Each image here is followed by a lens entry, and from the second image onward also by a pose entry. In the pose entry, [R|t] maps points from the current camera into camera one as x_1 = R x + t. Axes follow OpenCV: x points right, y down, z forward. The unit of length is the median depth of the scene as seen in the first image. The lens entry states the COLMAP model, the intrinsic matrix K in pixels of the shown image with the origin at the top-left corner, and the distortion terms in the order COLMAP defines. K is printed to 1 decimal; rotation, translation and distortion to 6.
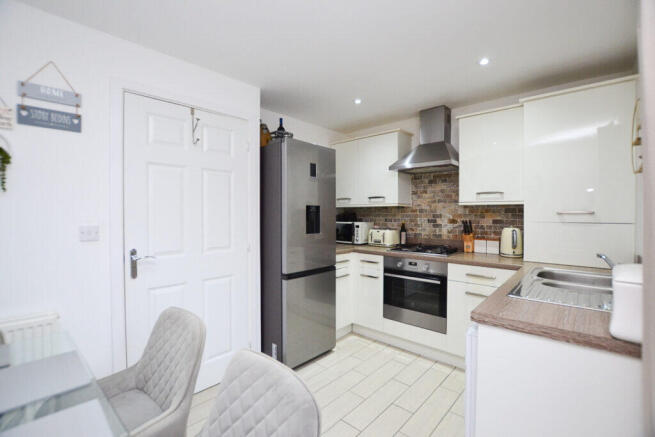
lens RADIAL K [[292.9, 0, 327.3], [0, 292.9, 216.3], [0, 0, 1]] dist [-0.028338, -0.000043]
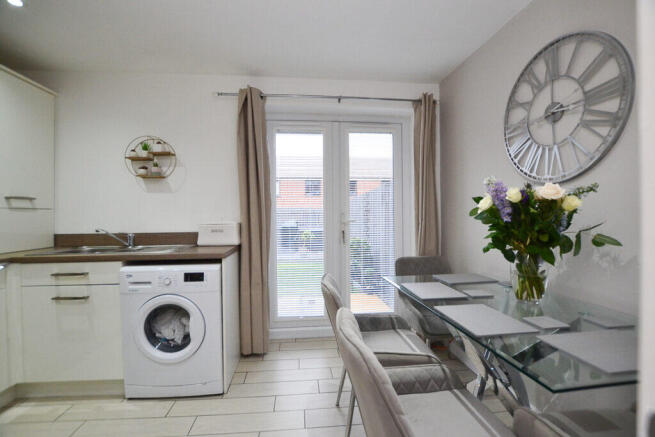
lens RADIAL K [[292.9, 0, 321.7], [0, 292.9, 218.2], [0, 0, 1]] dist [-0.028338, -0.000043]
pose [[-0.740372, -0.000420, 0.672197, -0.741751], [0.015122, 0.999736, 0.017281, 0.073827], [-0.672027, 0.022959, -0.740170, 1.354351]]
